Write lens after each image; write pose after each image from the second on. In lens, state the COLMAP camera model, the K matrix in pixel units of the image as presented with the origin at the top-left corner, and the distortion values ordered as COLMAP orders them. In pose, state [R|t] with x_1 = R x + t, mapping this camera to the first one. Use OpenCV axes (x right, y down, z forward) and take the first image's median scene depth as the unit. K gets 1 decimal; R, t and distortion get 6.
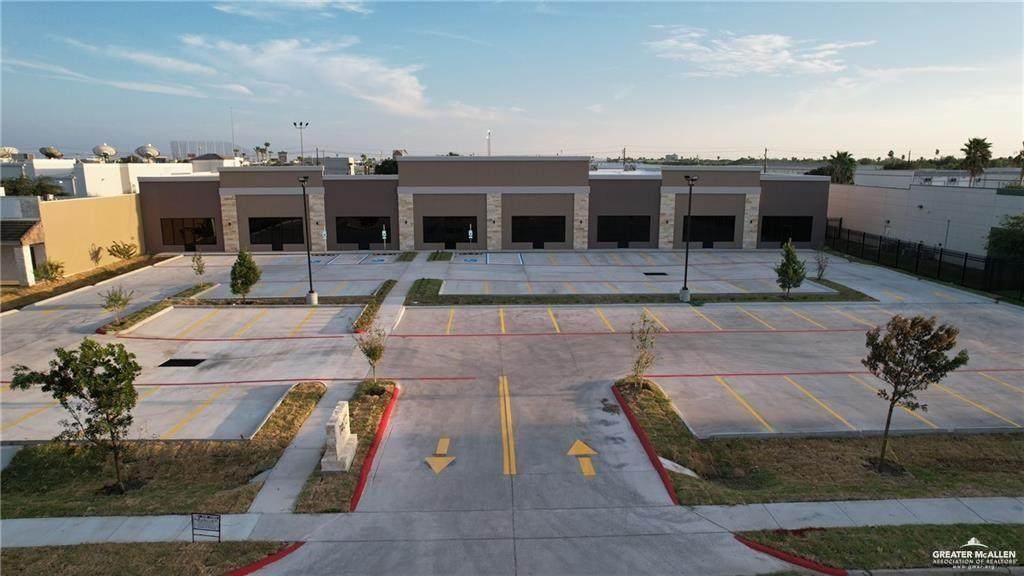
lens RADIAL K [[674.9, 0, 511.3], [0, 674.9, 297.3], [0, 0, 1]] dist [-0.043956, 0.008579]
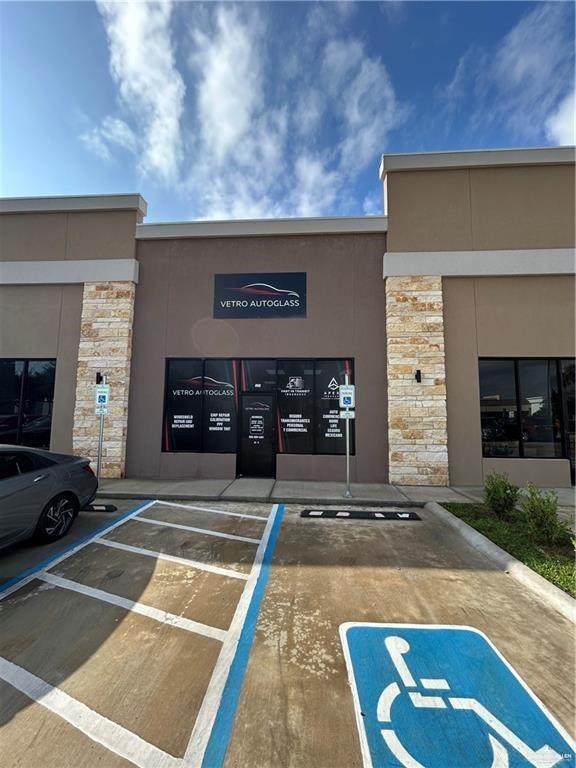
lens RADIAL K [[309.9, 0, 289.4], [0, 309.9, 382.7], [0, 0, 1]] dist [-0.000211, 0.000789]
pose [[0.995739, 0.001772, -0.092199, -0.196998], [-0.029335, 0.953964, -0.298484, -0.071730], [0.087426, 0.299917, 0.949951, 0.888572]]
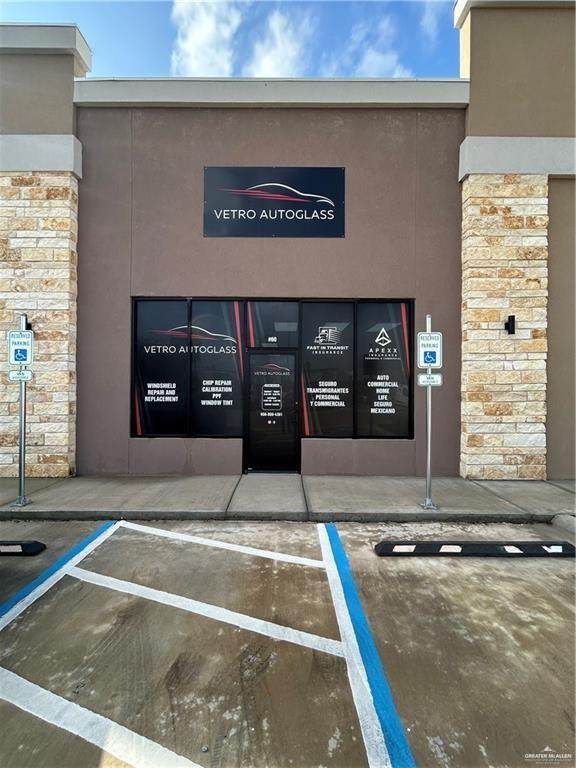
lens RADIAL K [[309.9, 0, 289.2], [0, 309.9, 383.2], [0, 0, 1]] dist [-0.000211, 0.000789]
pose [[0.999512, 0.007383, -0.030347, -0.214937], [-0.013612, 0.977494, -0.210526, -0.078338], [0.028110, 0.210836, 0.977117, 0.928378]]
